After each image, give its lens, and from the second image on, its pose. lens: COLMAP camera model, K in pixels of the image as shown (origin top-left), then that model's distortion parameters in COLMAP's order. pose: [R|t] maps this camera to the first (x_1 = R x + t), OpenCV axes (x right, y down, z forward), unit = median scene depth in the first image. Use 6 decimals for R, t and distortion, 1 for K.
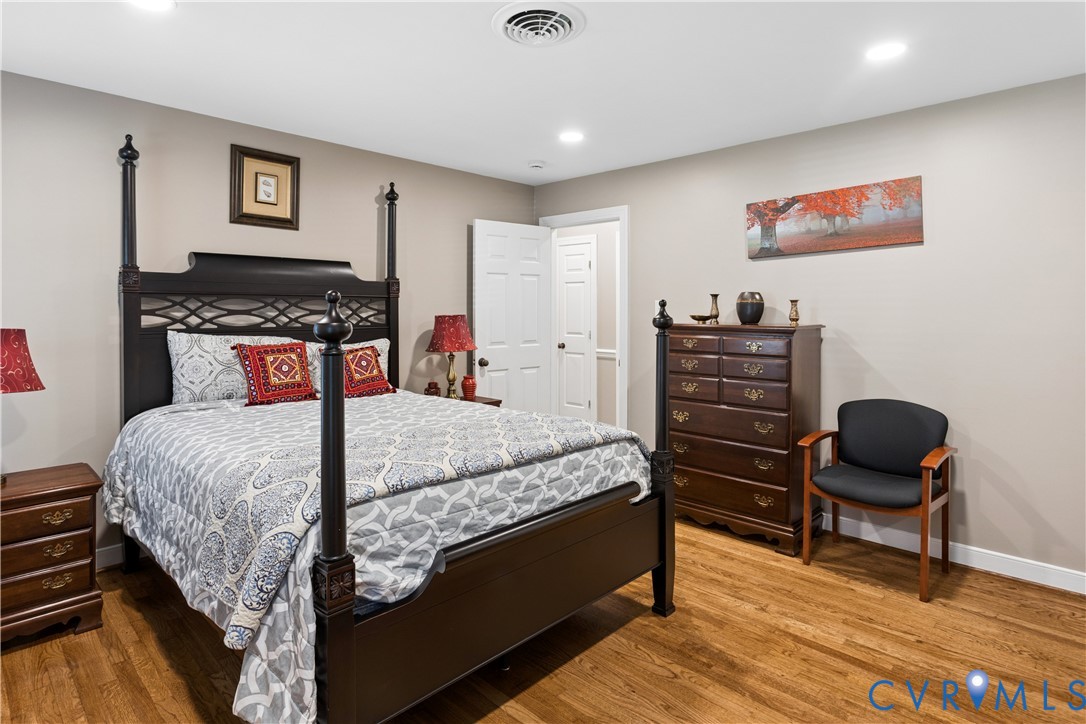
lens RADIAL K [[587.9, 0, 530.6], [0, 587.9, 346.9], [0, 0, 1]] dist [-0.003928, 0.001361]
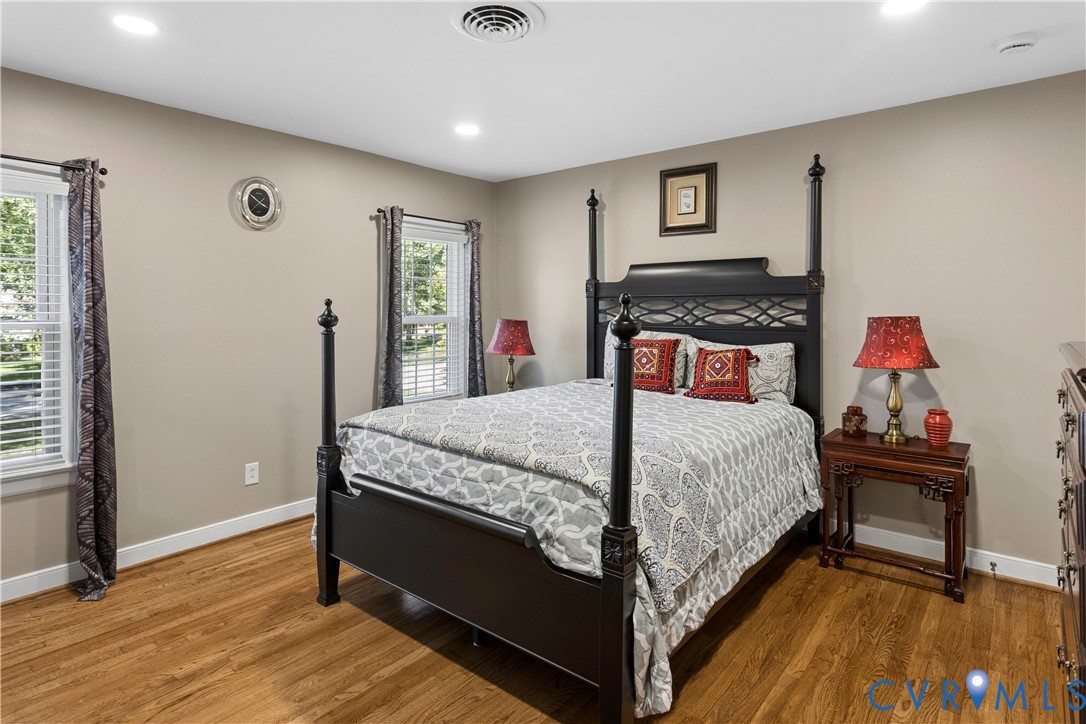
lens RADIAL K [[588.1, 0, 542.9], [0, 588.1, 345.5], [0, 0, 1]] dist [-0.001240, 0.000242]
pose [[0.080858, 0.059910, -0.994924, 0.875296], [-0.063154, 0.996494, 0.054872, -0.053483], [0.994723, 0.058397, 0.084358, 0.871502]]
